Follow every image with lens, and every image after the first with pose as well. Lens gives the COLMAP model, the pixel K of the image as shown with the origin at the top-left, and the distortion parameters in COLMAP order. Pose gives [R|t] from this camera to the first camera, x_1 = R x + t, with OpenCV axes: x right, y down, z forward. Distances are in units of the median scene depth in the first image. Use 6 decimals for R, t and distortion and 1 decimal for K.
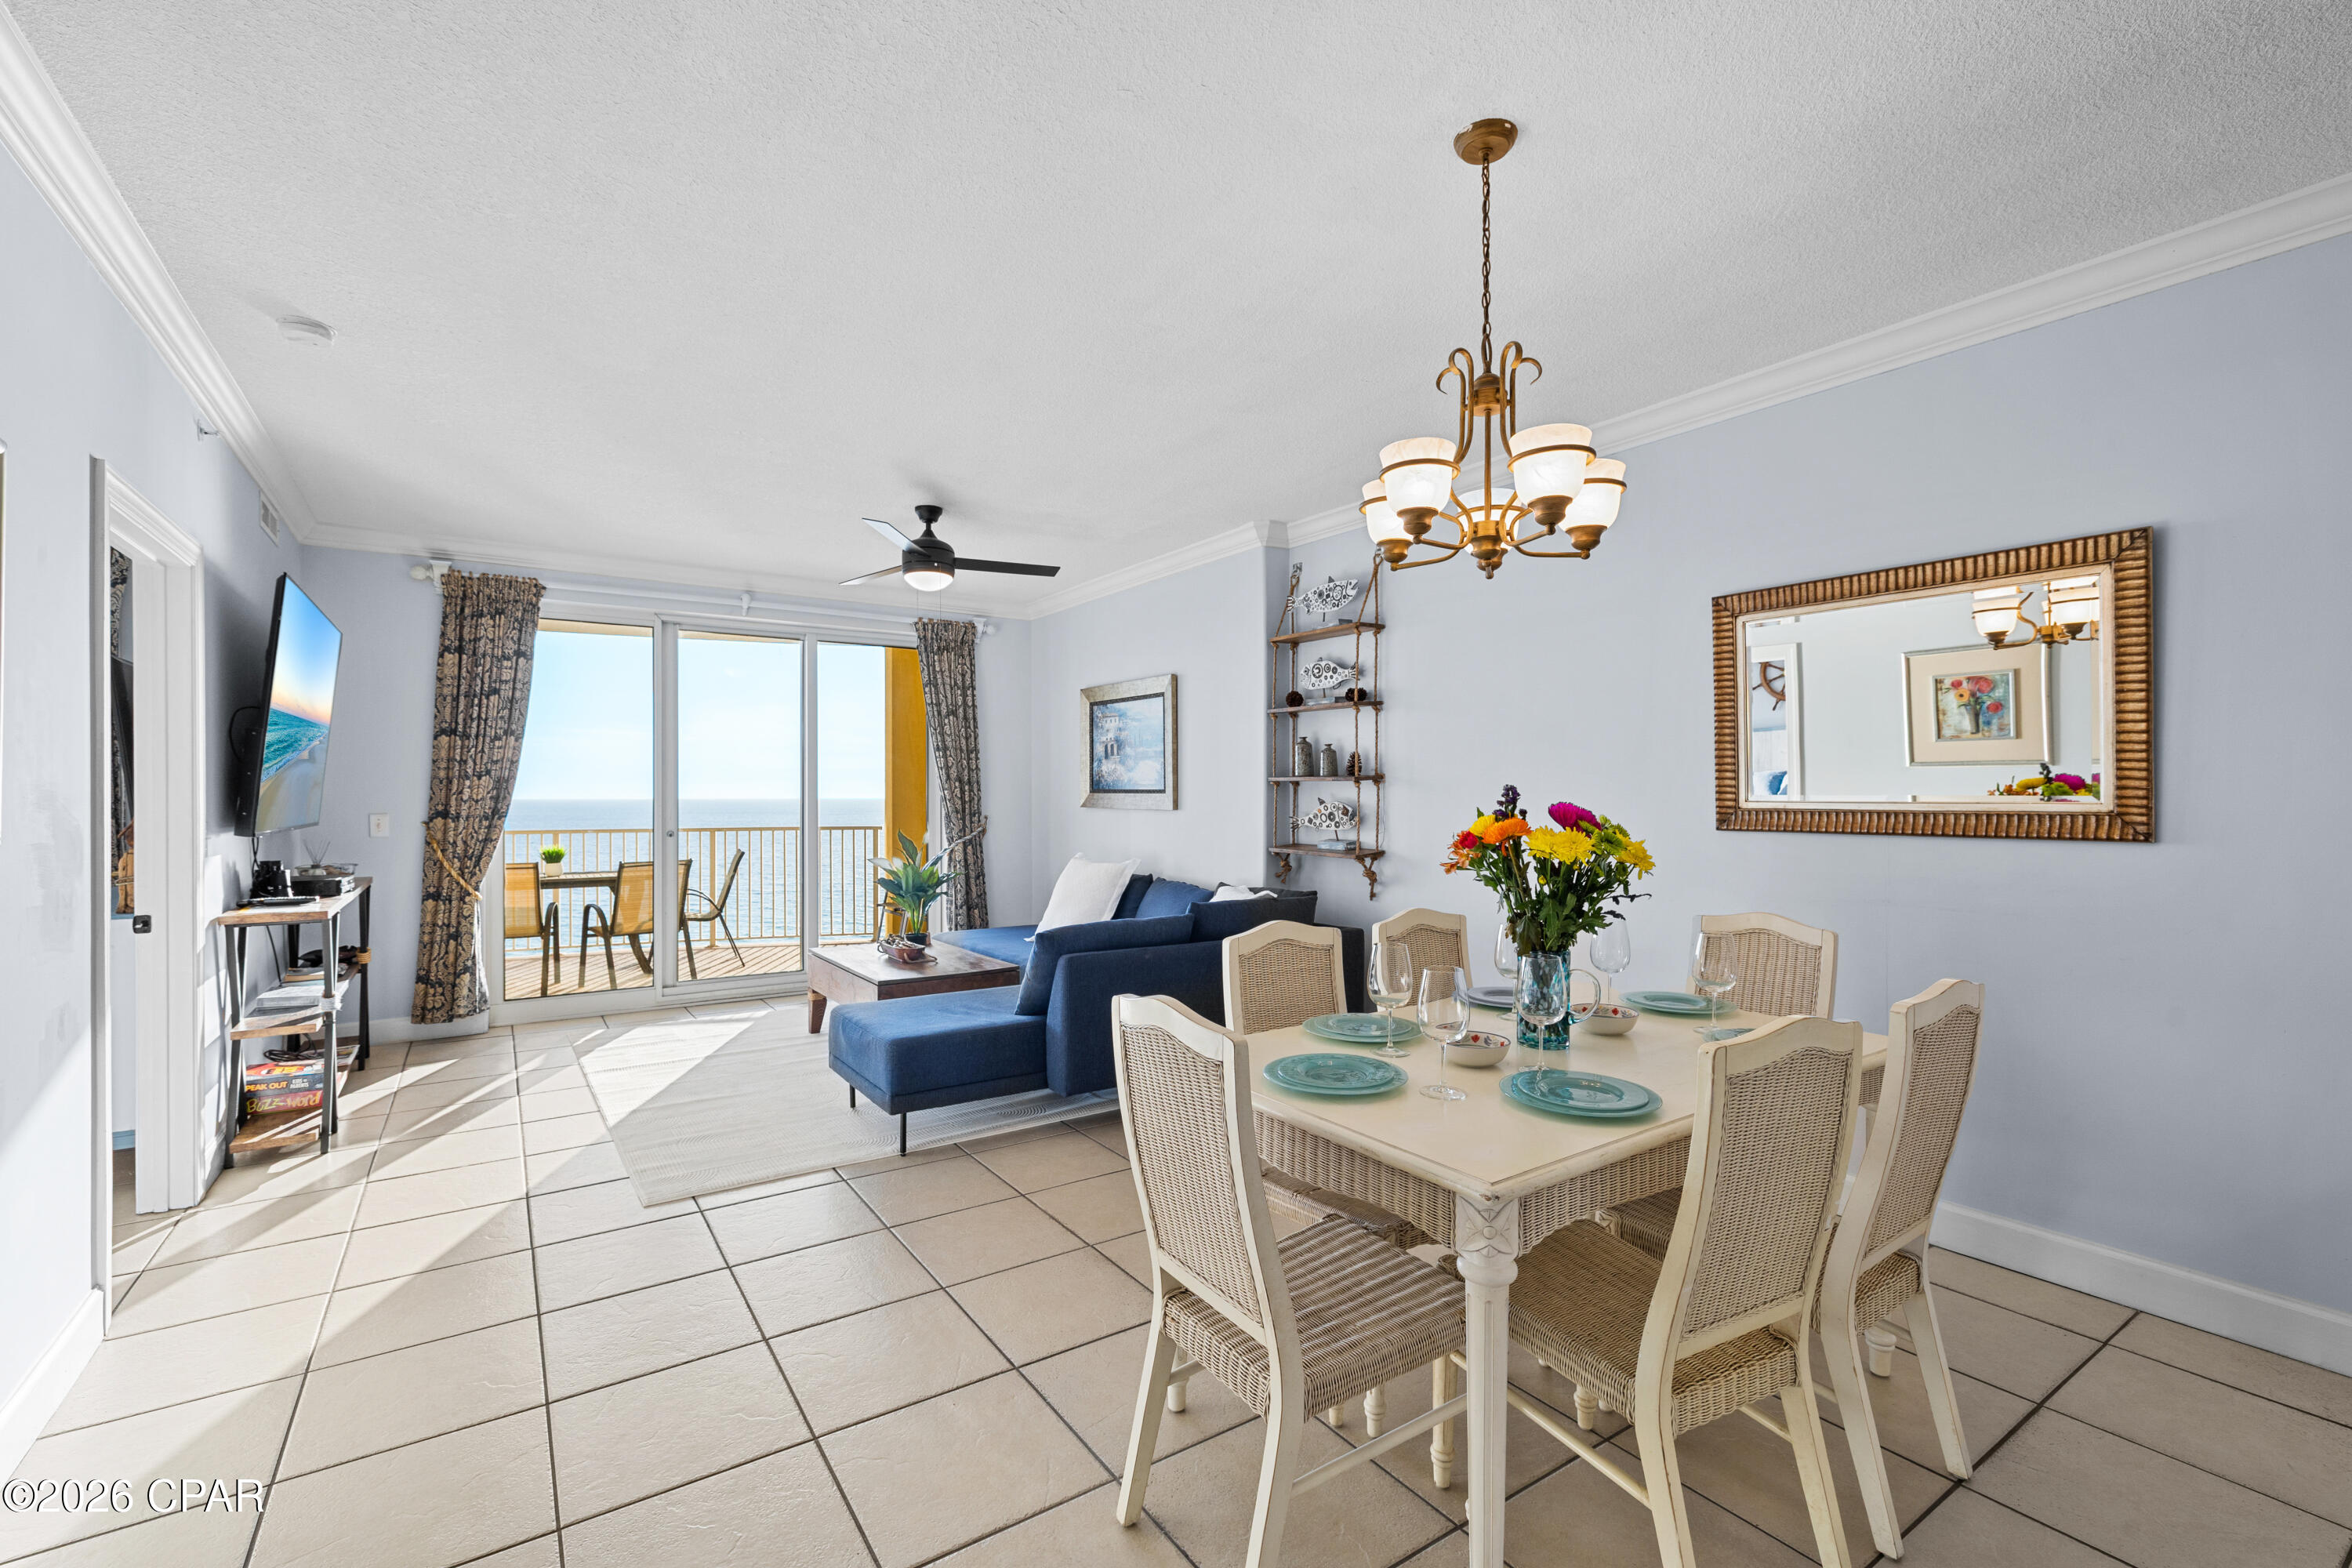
lens RADIAL K [[1001.8, 0, 1163.9], [0, 1001.8, 795.4], [0, 0, 1]] dist [0.004422, -0.000527]
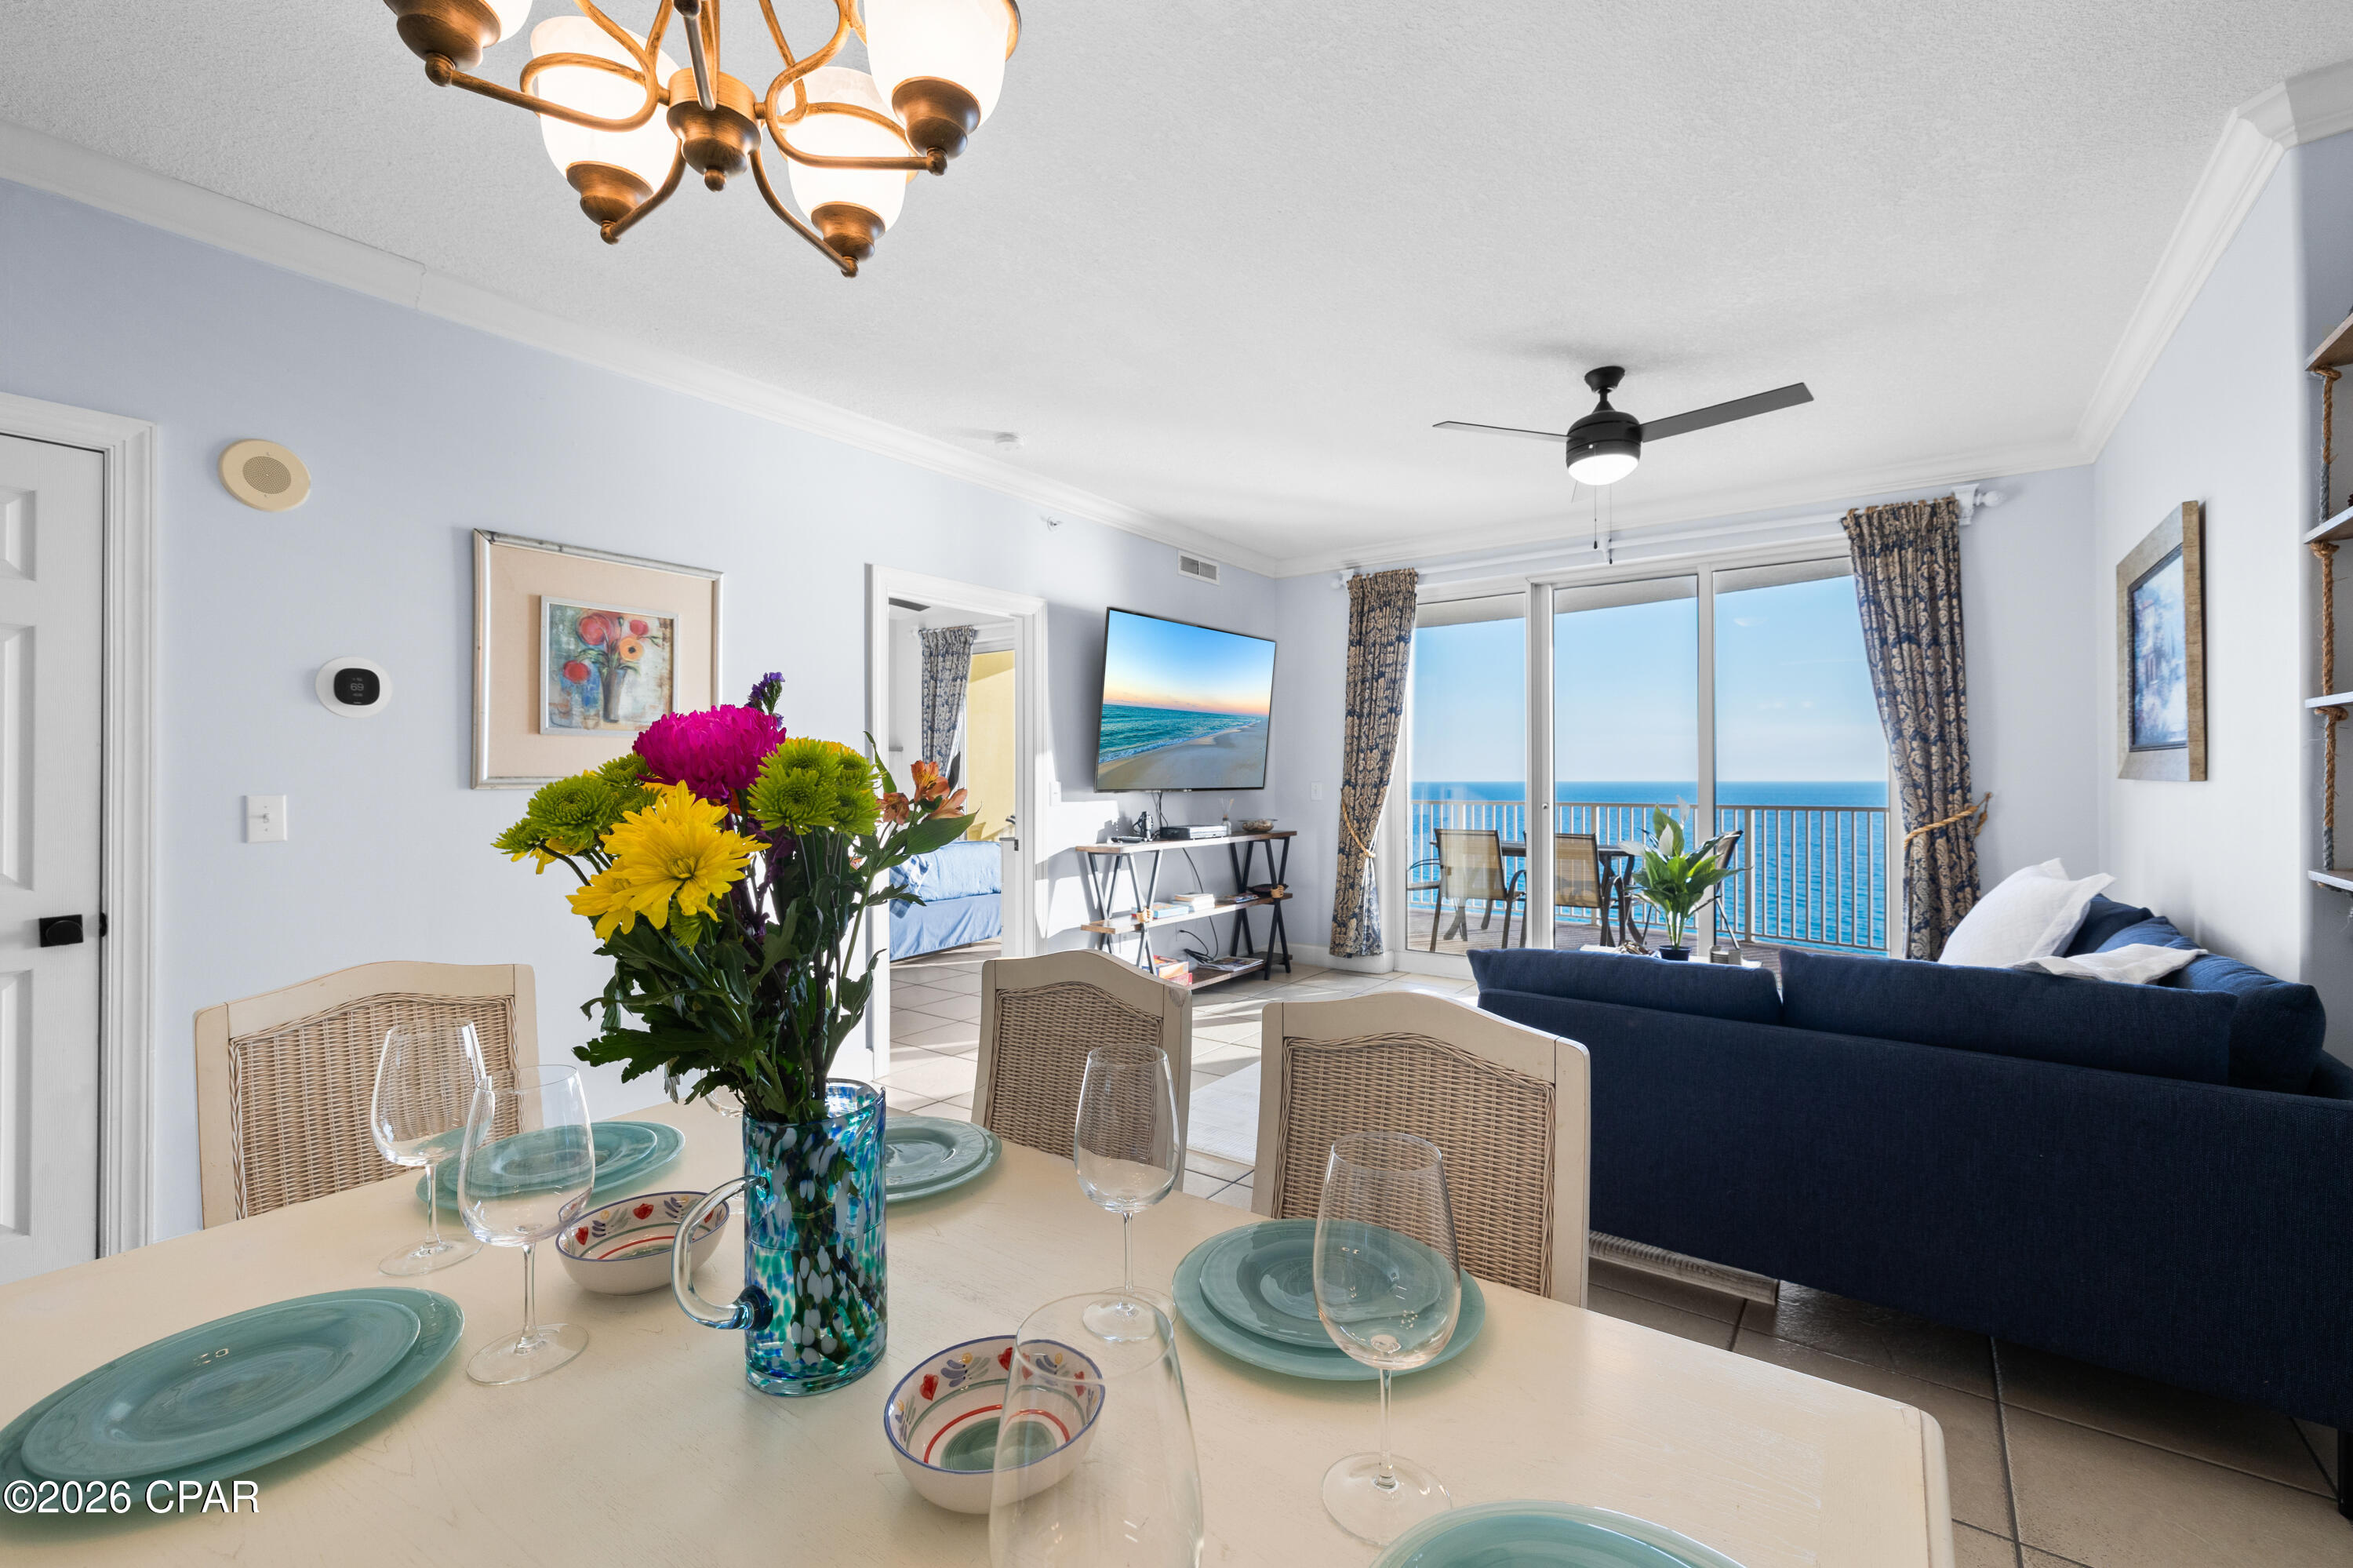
lens RADIAL K [[1002.3, 0, 1177.6], [0, 1002.3, 772.1], [0, 0, 1]] dist [0.004422, -0.000527]
pose [[0.348342, -0.005990, -0.937348, 0.310874], [0.002244, 0.999982, -0.005556, 0.012230], [0.937365, -0.000168, 0.348349, 0.386123]]
